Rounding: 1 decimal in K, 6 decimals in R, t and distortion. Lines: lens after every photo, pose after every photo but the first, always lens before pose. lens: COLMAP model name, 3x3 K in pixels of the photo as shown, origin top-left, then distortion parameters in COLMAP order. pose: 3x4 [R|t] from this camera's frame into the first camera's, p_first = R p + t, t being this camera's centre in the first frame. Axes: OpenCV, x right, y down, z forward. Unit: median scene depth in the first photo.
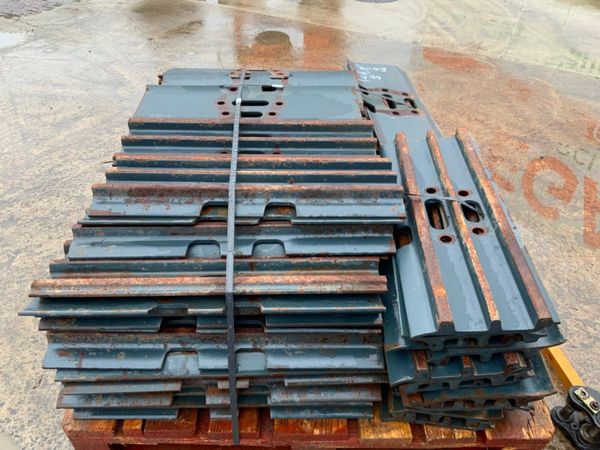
lens RADIAL K [[495.0, 0, 302.2], [0, 495.0, 223.5], [0, 0, 1]] dist [0.069629, -0.125236]
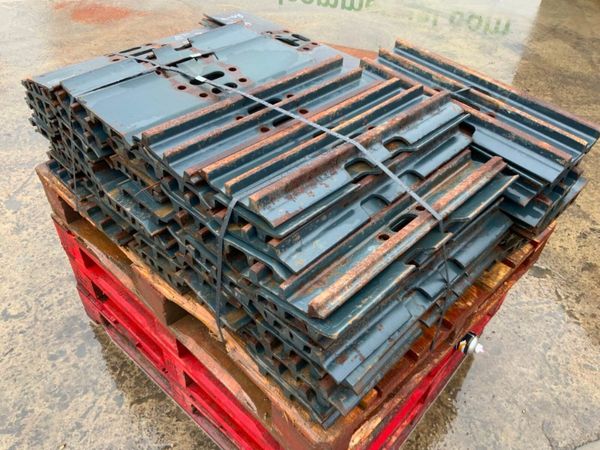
lens RADIAL K [[495.0, 0, 300.1], [0, 495.0, 227.0], [0, 0, 1]] dist [0.069629, -0.125236]
pose [[0.719414, -0.455501, 0.524369, -0.858964], [0.397188, 0.889114, 0.227415, -0.201791], [-0.569812, 0.044668, 0.820560, 0.230037]]
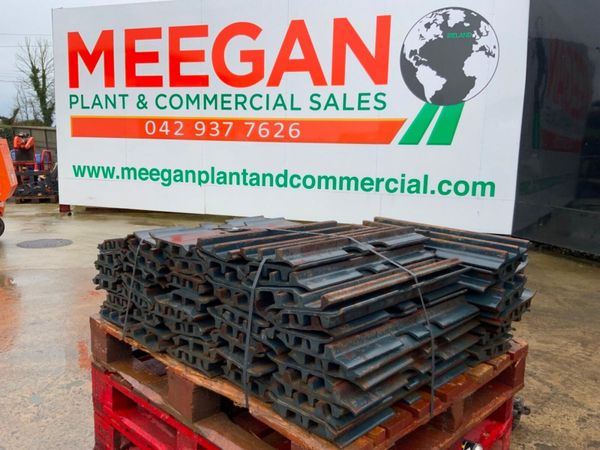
lens RADIAL K [[495.0, 0, 300.3], [0, 495.0, 222.4], [0, 0, 1]] dist [0.069629, -0.125236]
pose [[0.710888, -0.099542, 0.696225, -1.274869], [0.419064, 0.854963, -0.305653, 0.279249], [-0.564822, 0.509048, 0.649497, 0.110261]]
